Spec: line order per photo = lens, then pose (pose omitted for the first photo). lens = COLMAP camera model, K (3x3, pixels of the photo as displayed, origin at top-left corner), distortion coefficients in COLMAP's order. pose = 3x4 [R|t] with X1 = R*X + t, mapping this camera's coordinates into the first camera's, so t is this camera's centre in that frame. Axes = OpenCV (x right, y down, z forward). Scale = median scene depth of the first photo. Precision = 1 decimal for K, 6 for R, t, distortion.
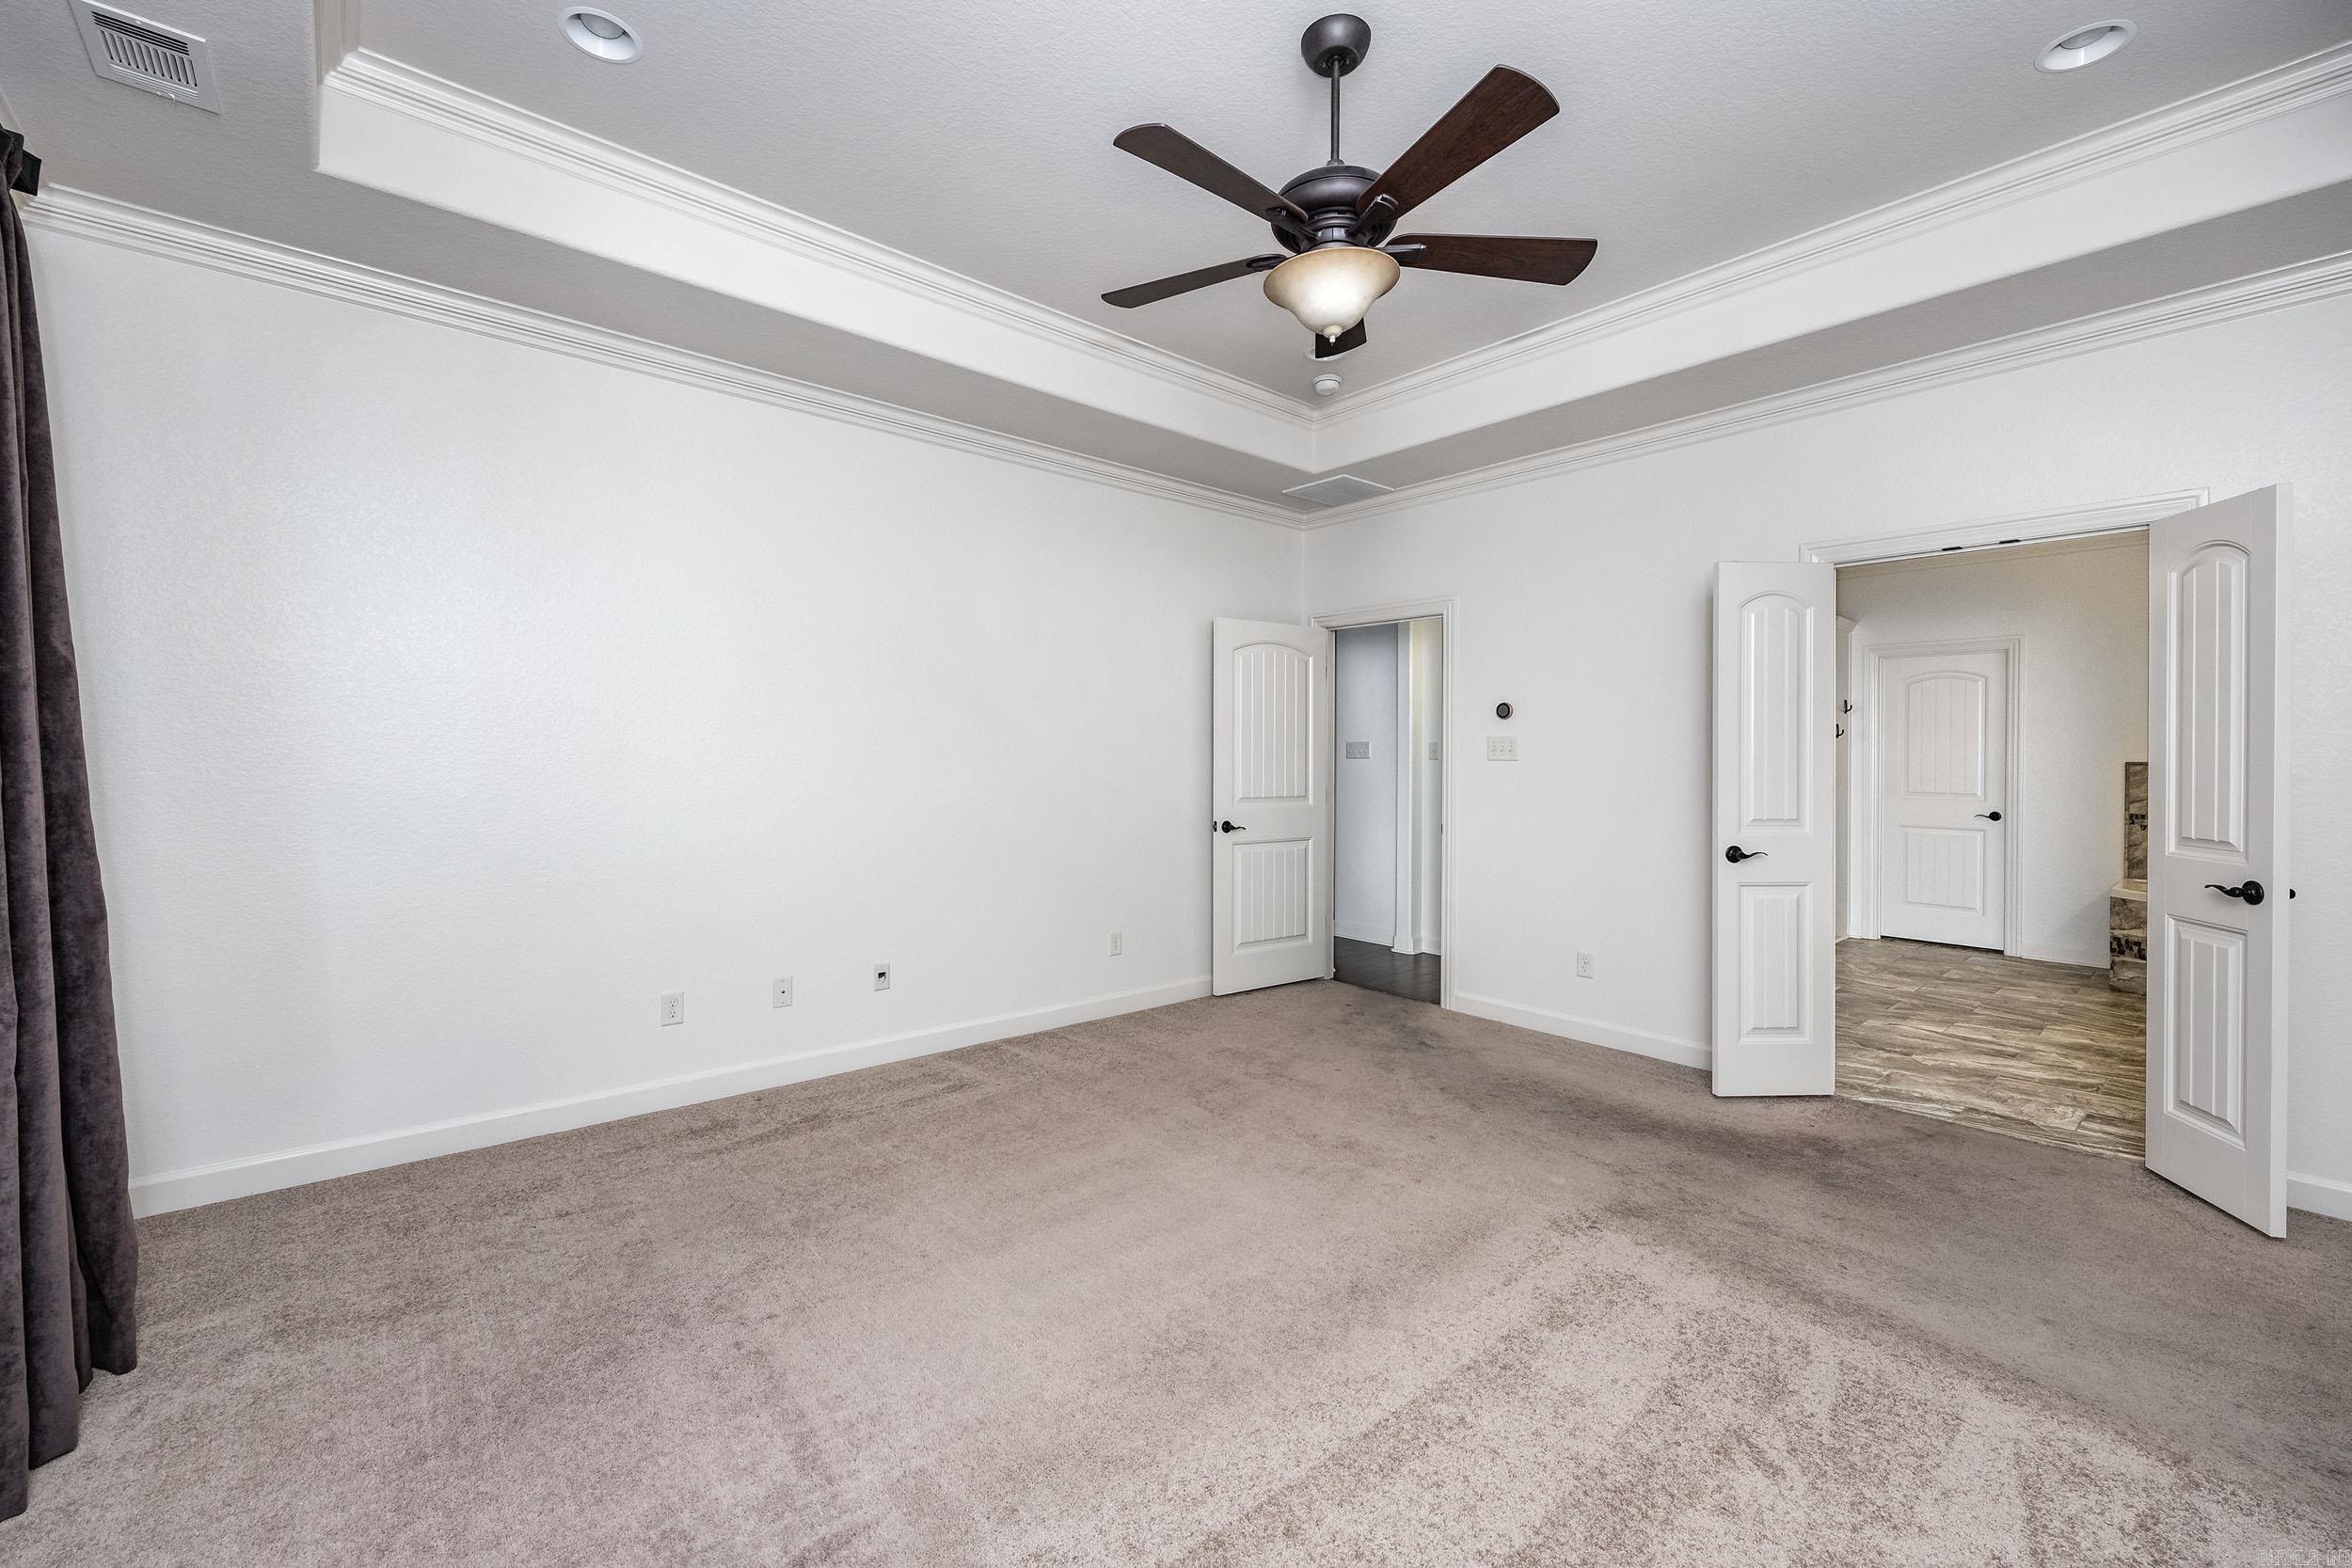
lens RADIAL K [[940.2, 0, 1172.6], [0, 940.2, 751.9], [0, 0, 1]] dist [-0.000344, -0.000113]
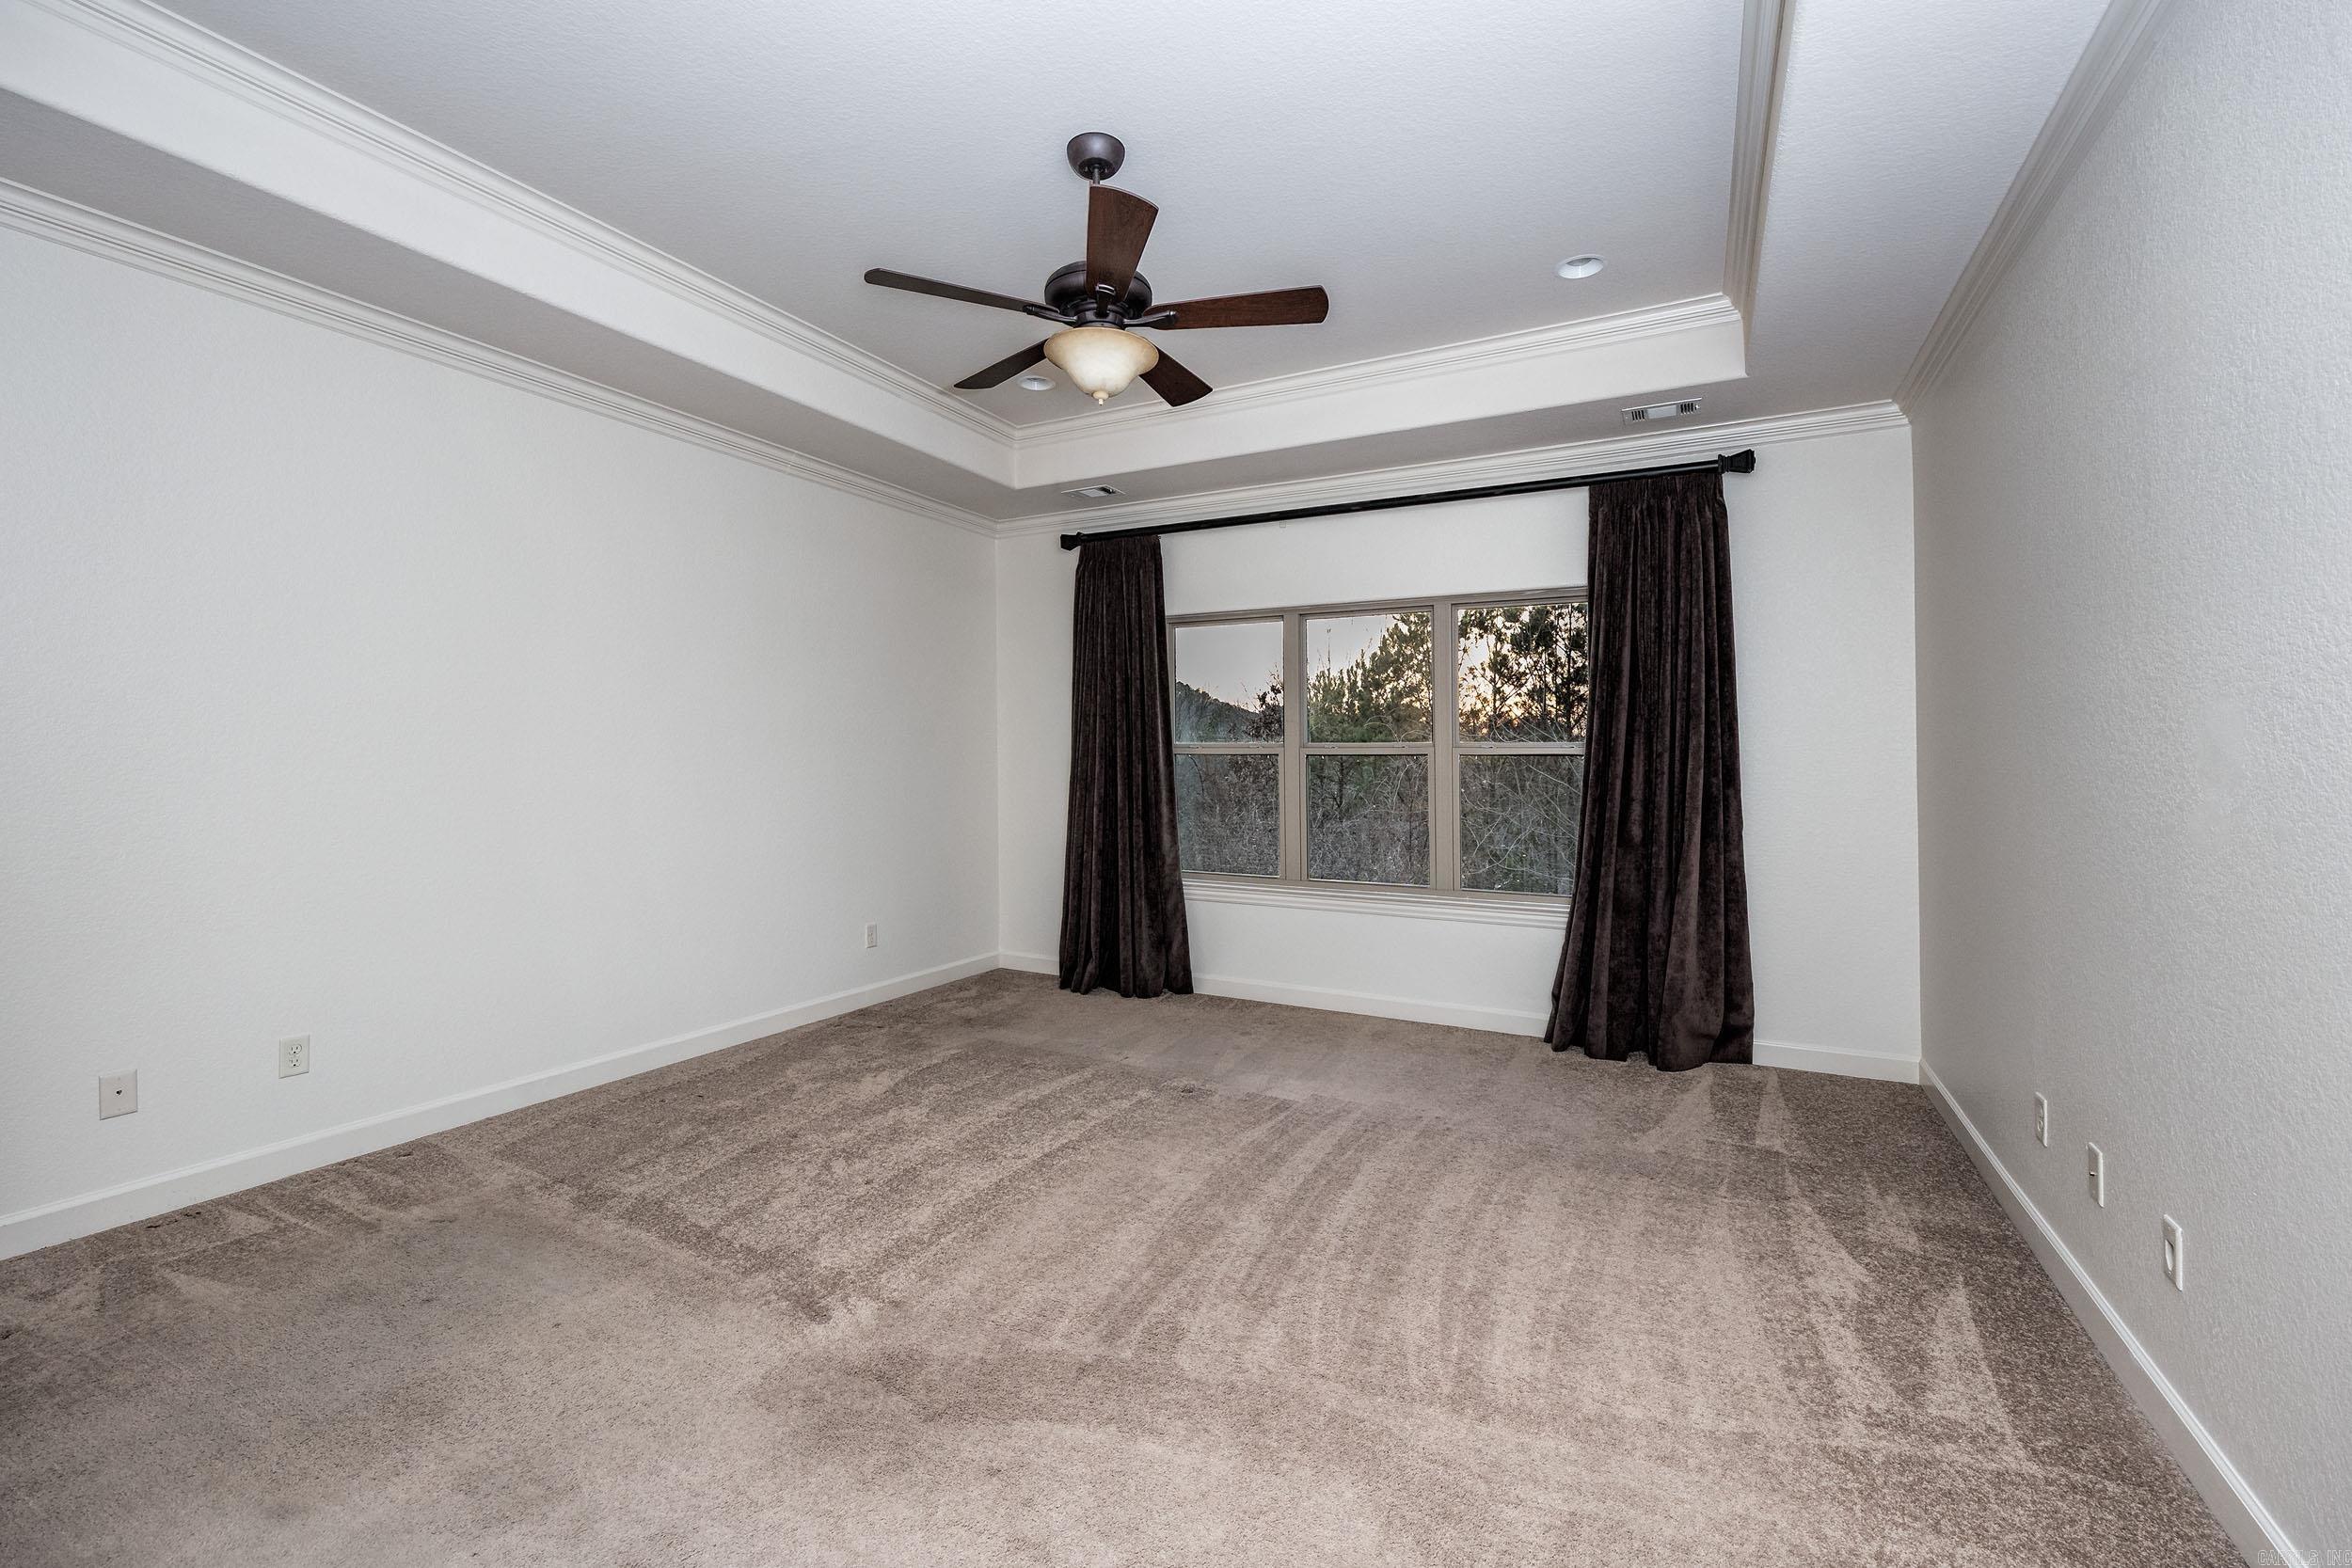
lens RADIAL K [[940.2, 0, 1172.6], [0, 940.2, 751.9], [0, 0, 1]] dist [-0.000344, -0.000113]
pose [[0.935128, -0.003131, 0.354296, -0.118334], [0.002784, 0.999995, 0.001491, -0.002549], [-0.354299, -0.000408, 0.935132, -0.104025]]
